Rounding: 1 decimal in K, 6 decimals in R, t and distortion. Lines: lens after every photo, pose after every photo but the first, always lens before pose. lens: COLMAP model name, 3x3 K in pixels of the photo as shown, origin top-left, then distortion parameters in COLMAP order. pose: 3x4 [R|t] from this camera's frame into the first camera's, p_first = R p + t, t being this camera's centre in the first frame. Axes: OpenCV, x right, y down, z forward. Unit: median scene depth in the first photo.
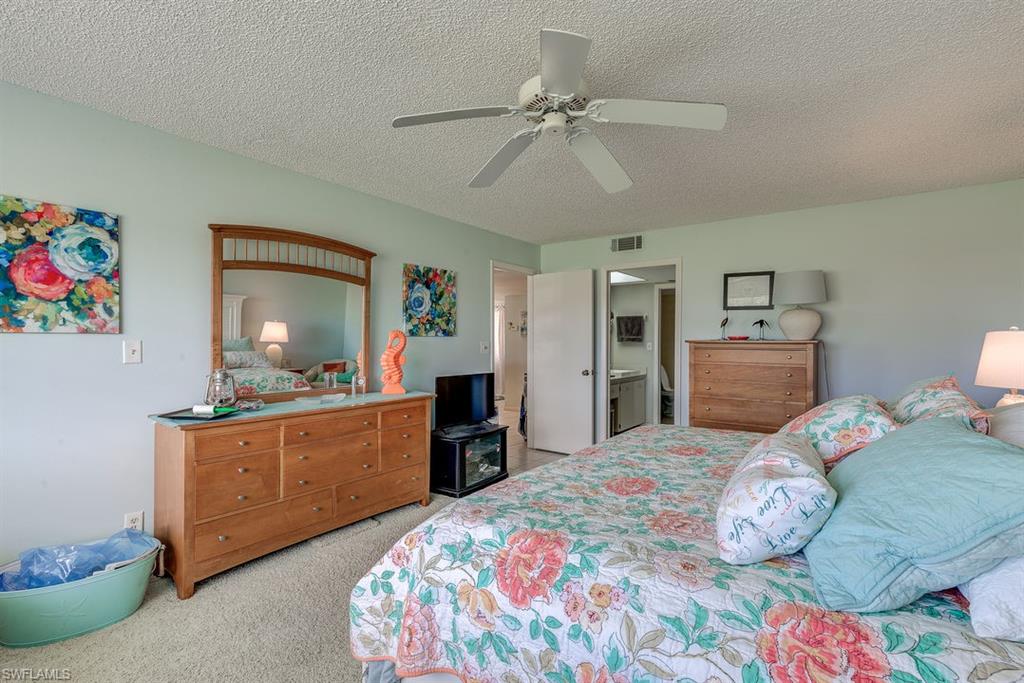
lens RADIAL K [[467.0, 0, 511.6], [0, 467.0, 344.4], [0, 0, 1]] dist [-0.002487, 0.005143]
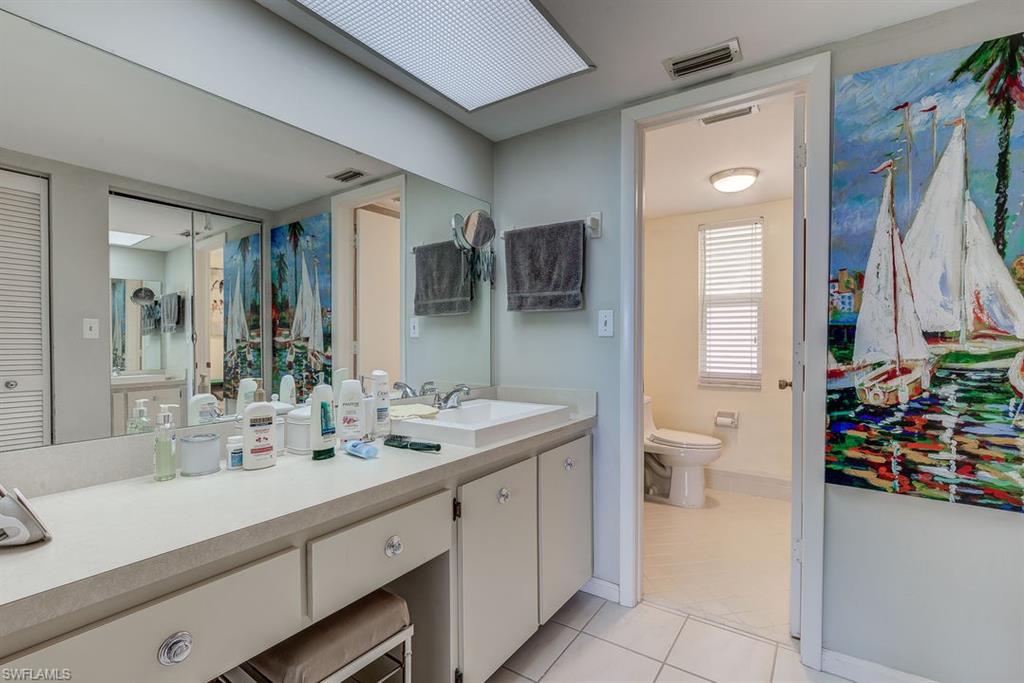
lens RADIAL K [[467.0, 0, 513.5], [0, 467.0, 339.3], [0, 0, 1]] dist [-0.002487, 0.005143]
pose [[0.999059, -0.003938, 0.043203, 0.220171], [0.004051, 0.999989, -0.002542, 0.014807], [-0.043192, 0.002715, 0.999063, 0.694734]]
